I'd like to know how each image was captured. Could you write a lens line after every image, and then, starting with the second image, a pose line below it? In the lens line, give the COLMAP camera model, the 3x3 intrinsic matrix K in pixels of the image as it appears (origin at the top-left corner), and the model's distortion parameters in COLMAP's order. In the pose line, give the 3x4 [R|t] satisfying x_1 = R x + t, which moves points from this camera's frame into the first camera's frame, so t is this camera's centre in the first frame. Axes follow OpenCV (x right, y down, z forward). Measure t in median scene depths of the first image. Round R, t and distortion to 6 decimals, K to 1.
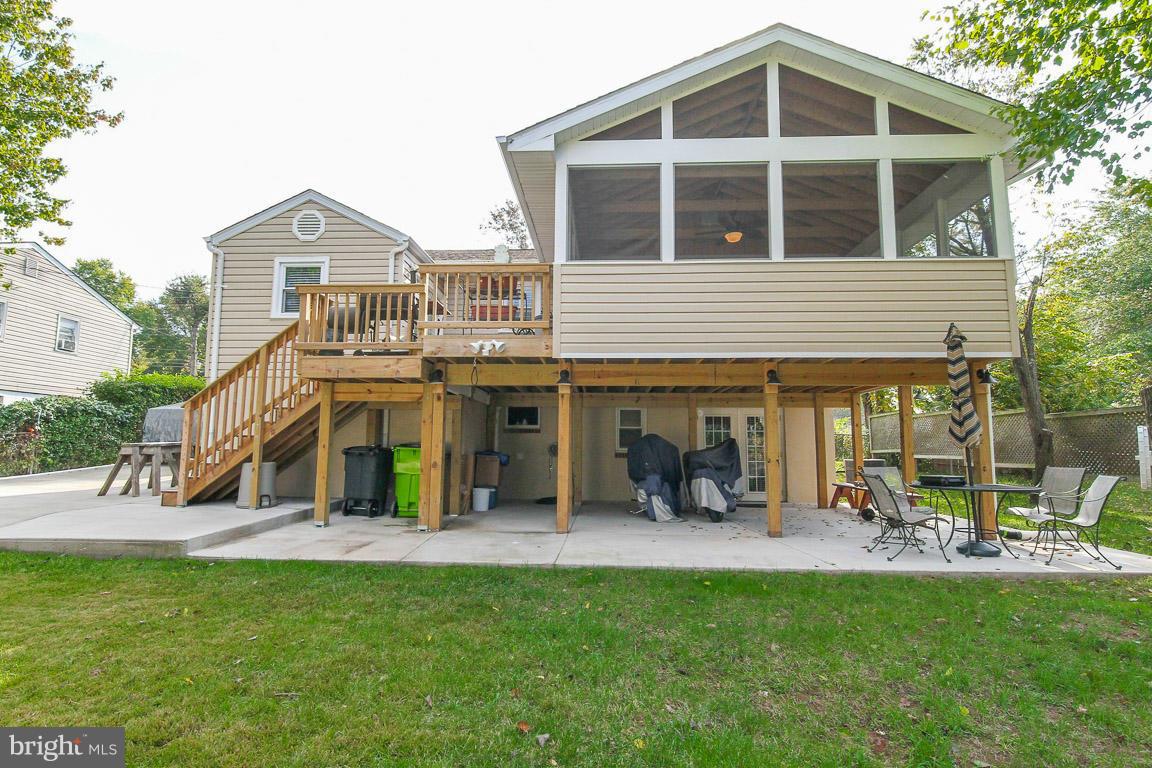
lens RADIAL K [[576.3, 0, 577.6], [0, 576.3, 397.4], [0, 0, 1]] dist [-0.001715, -0.000447]
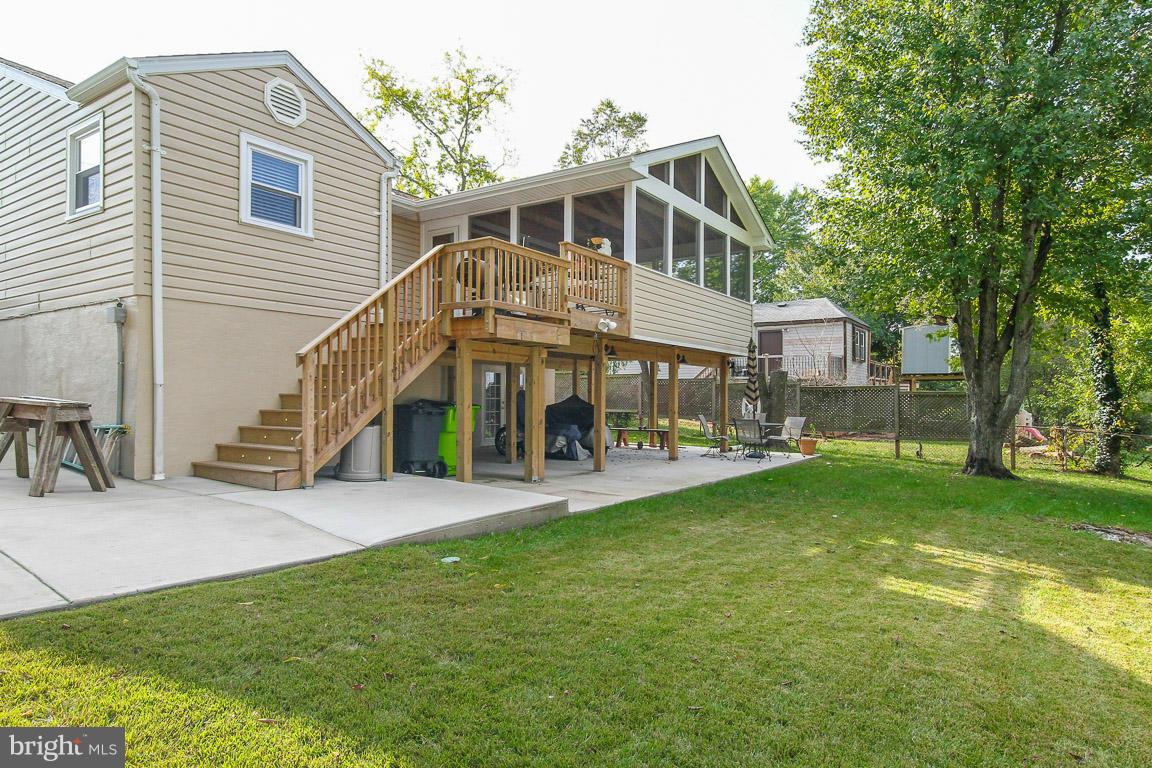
lens RADIAL K [[687.2, 0, 575.7], [0, 687.2, 401.6], [0, 0, 1]] dist [0.000323, -0.000036]
pose [[0.525258, -0.005430, 0.850926, -1.255903], [-0.084423, 0.994714, 0.058460, -0.004722], [-0.846745, -0.102544, 0.522023, 0.241795]]
